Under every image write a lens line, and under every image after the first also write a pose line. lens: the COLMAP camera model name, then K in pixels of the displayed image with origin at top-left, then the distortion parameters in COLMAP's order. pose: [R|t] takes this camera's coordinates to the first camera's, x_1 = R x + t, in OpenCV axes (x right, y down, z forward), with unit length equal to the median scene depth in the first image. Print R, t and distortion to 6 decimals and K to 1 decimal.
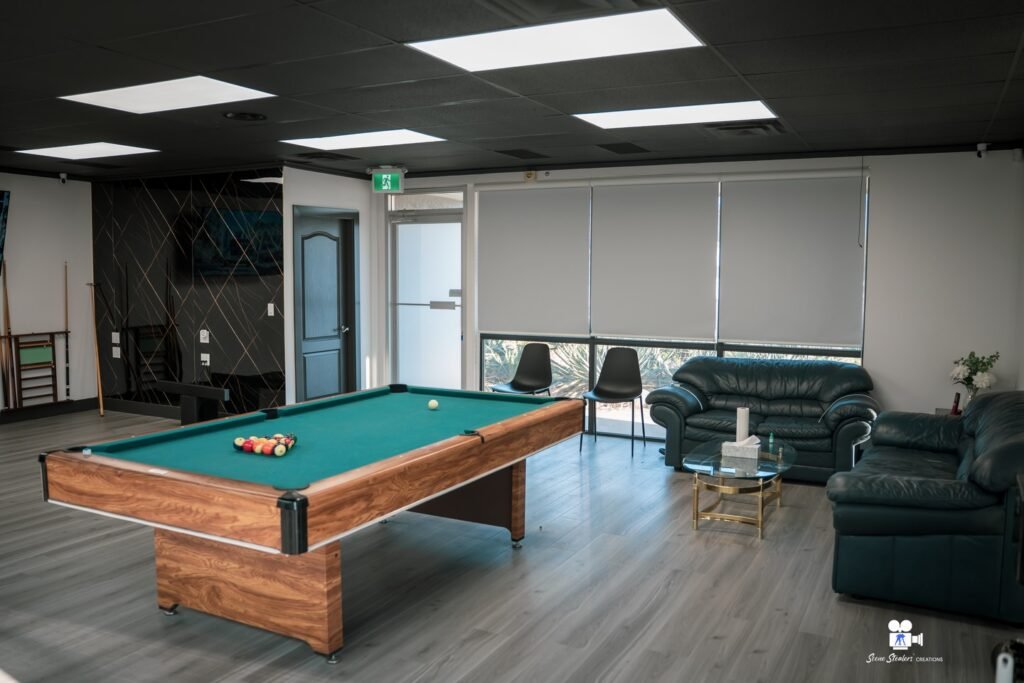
lens RADIAL K [[849.5, 0, 512.0], [0, 849.5, 341.5], [0, 0, 1]] dist [-0.104440, 0.013811]
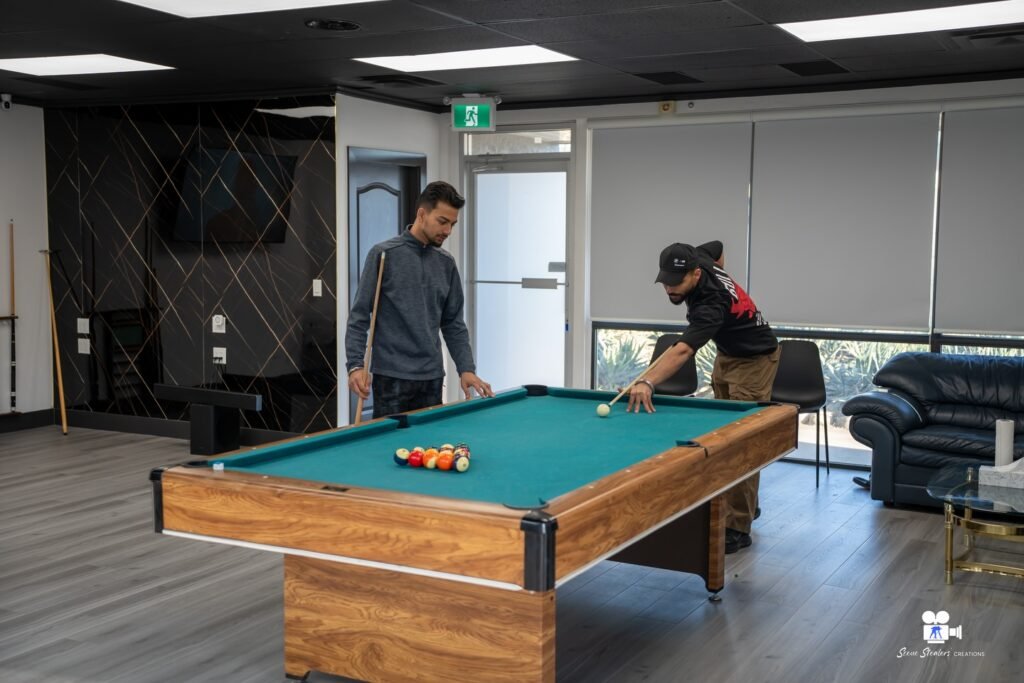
lens RADIAL K [[1178.8, 0, 512.0], [0, 1178.8, 341.5], [0, 0, 1]] dist [0.074633, 0.075014]
pose [[0.999708, 0.002790, -0.024005, -0.105148], [-0.002722, 0.999992, 0.002852, 0.006950], [0.024013, -0.002785, 0.999708, -0.043446]]
